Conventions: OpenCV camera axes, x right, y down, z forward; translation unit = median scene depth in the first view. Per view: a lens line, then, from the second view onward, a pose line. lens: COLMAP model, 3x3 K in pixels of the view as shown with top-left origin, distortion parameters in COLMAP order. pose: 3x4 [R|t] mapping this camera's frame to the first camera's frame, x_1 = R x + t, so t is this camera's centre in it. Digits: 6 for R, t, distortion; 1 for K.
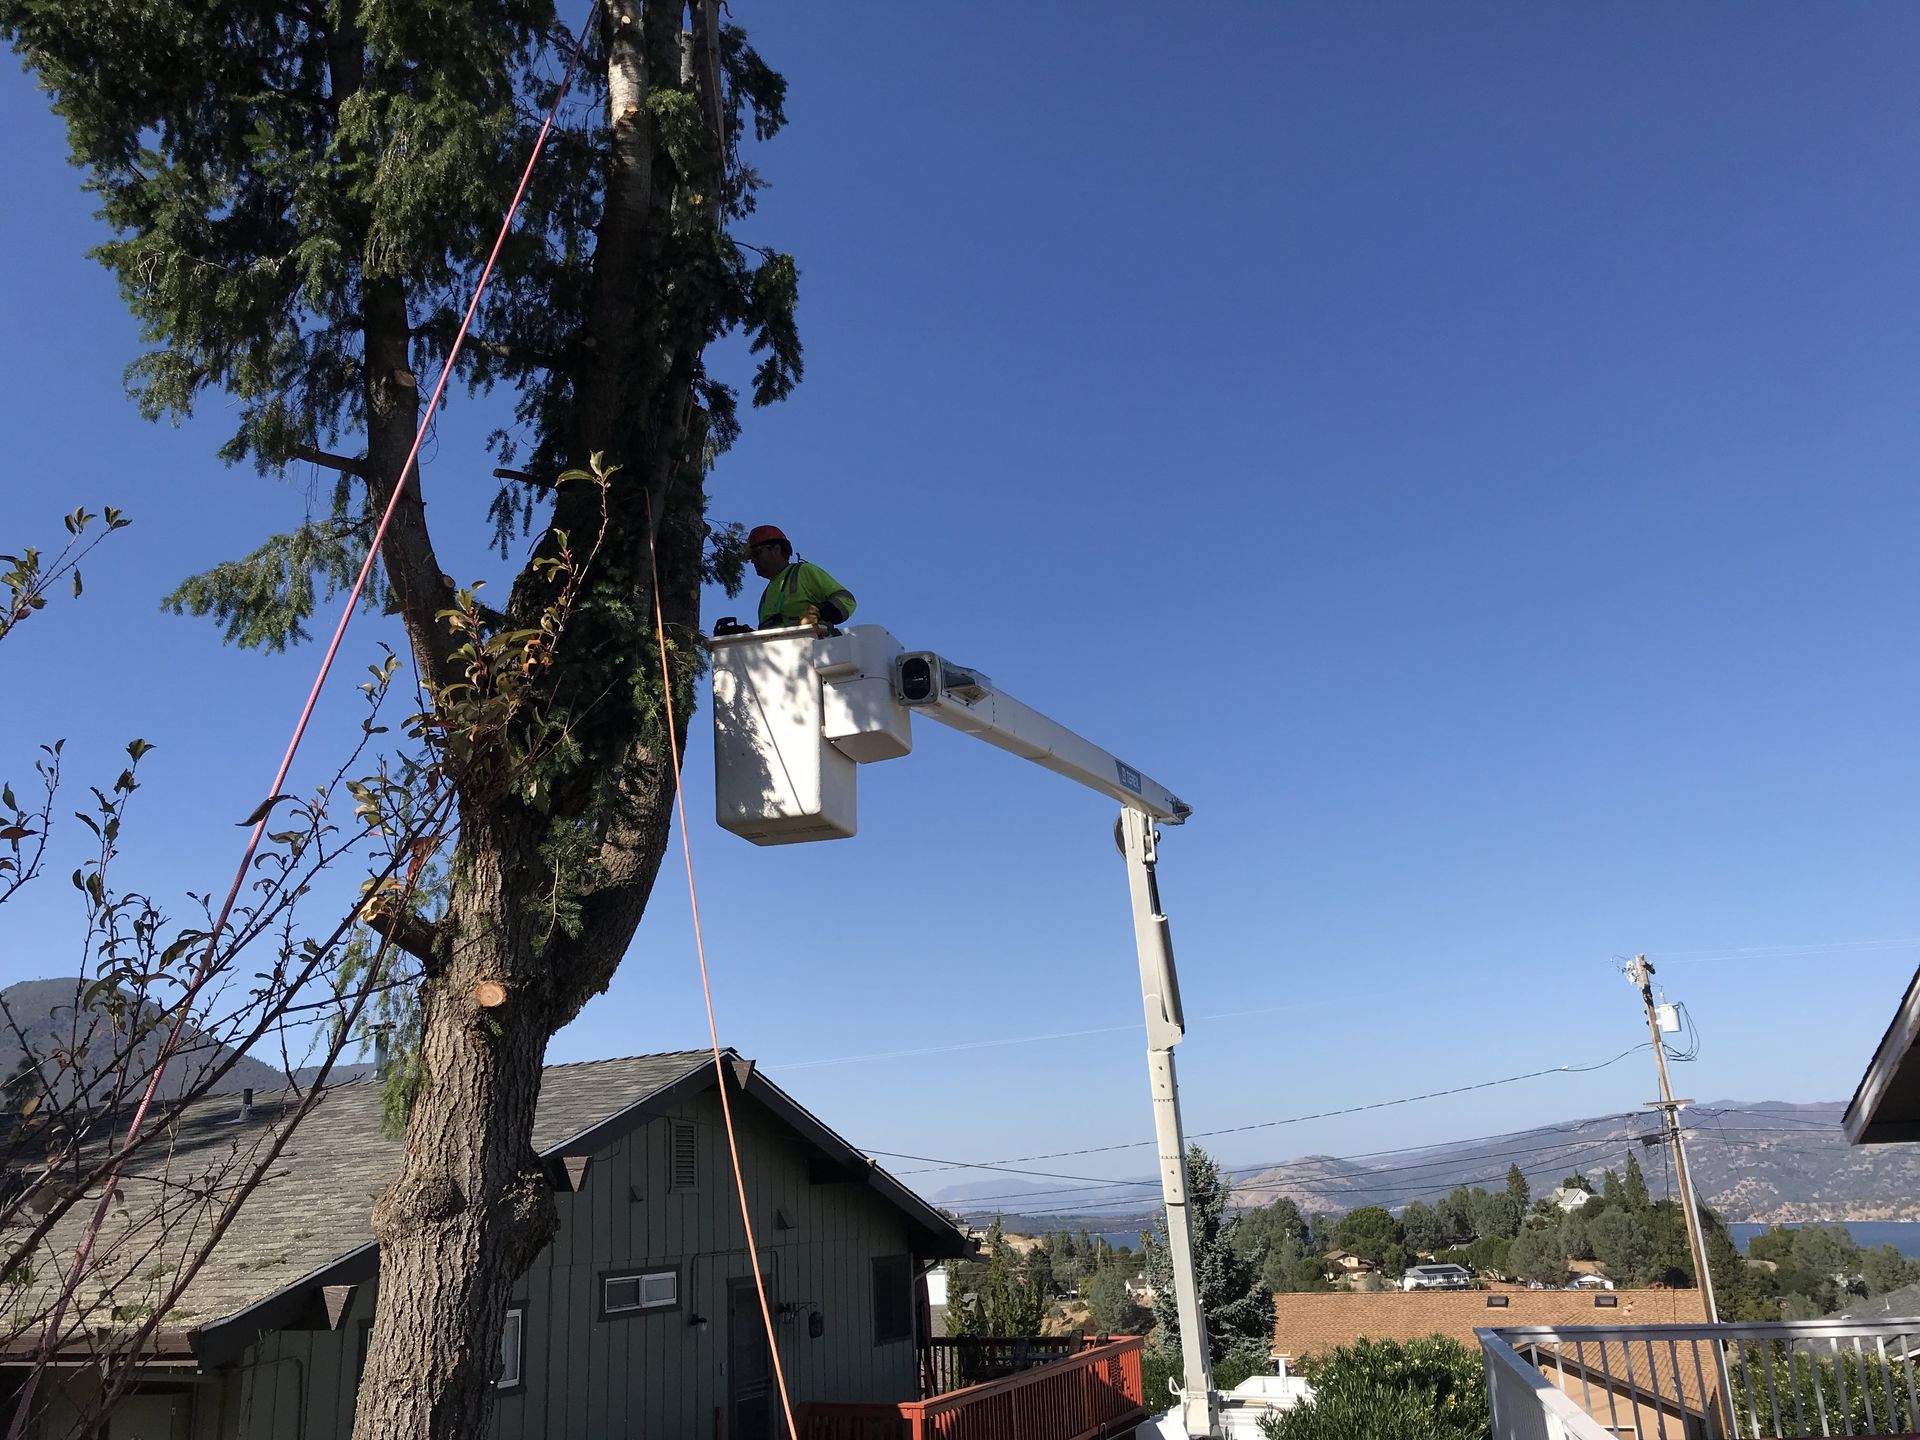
lens RADIAL K [[1570.6, 0, 969.1], [0, 1570.6, 710.4], [0, 0, 1]] dist [0.000246, -0.002065]
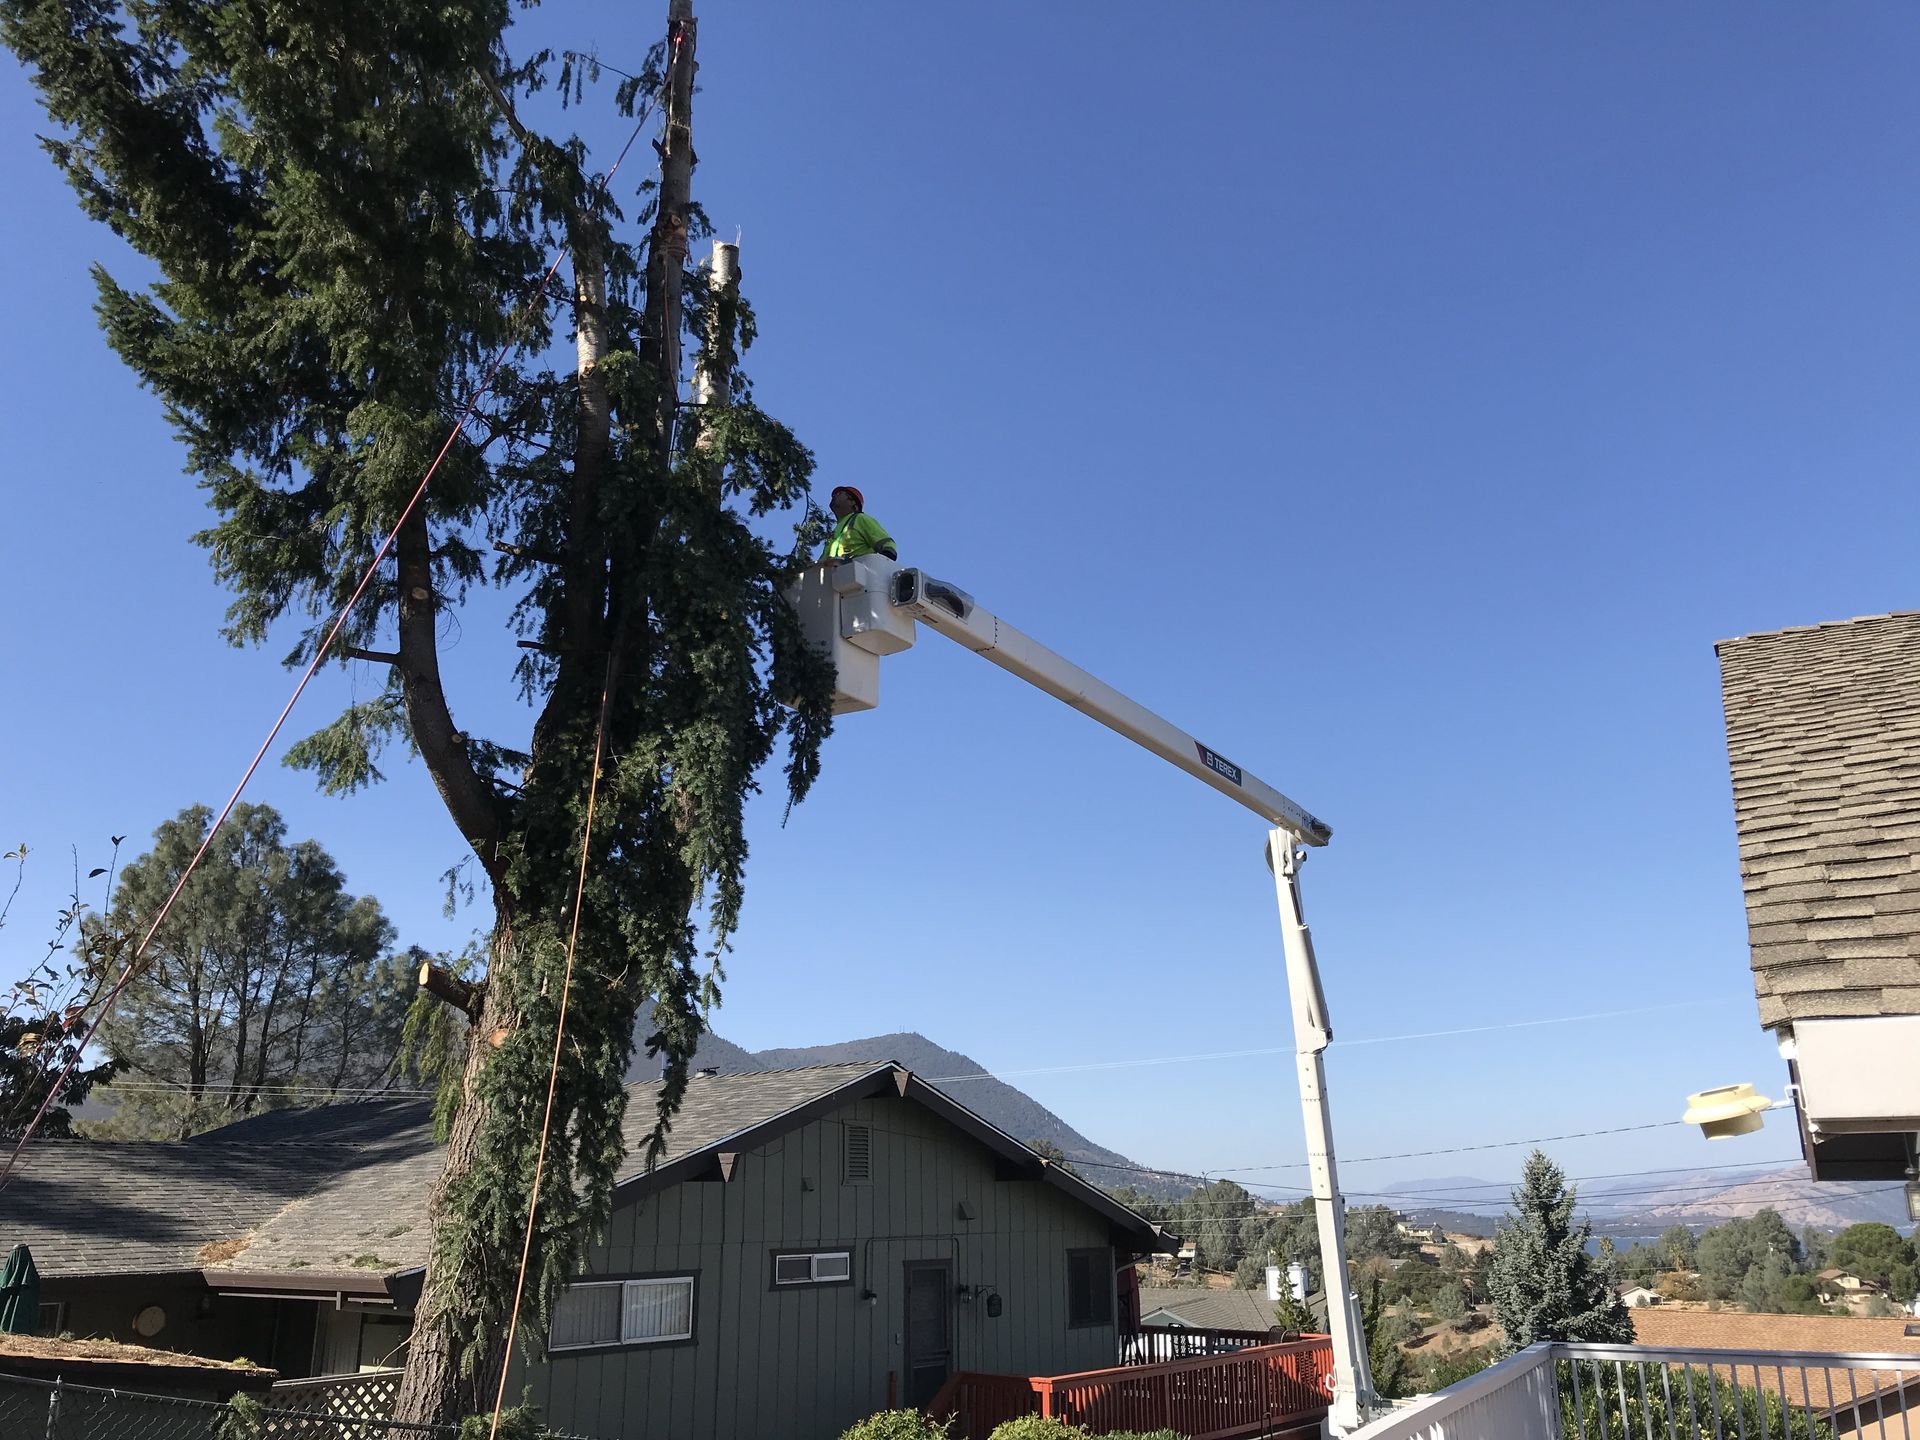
lens RADIAL K [[1570.6, 0, 969.1], [0, 1570.6, 710.4], [0, 0, 1]] dist [0.000246, -0.002065]
pose [[0.967429, -0.038776, -0.250155, 0.246174], [0.040443, 0.999181, 0.001524, -0.050272], [0.249891, -0.011591, 0.968205, -0.118925]]
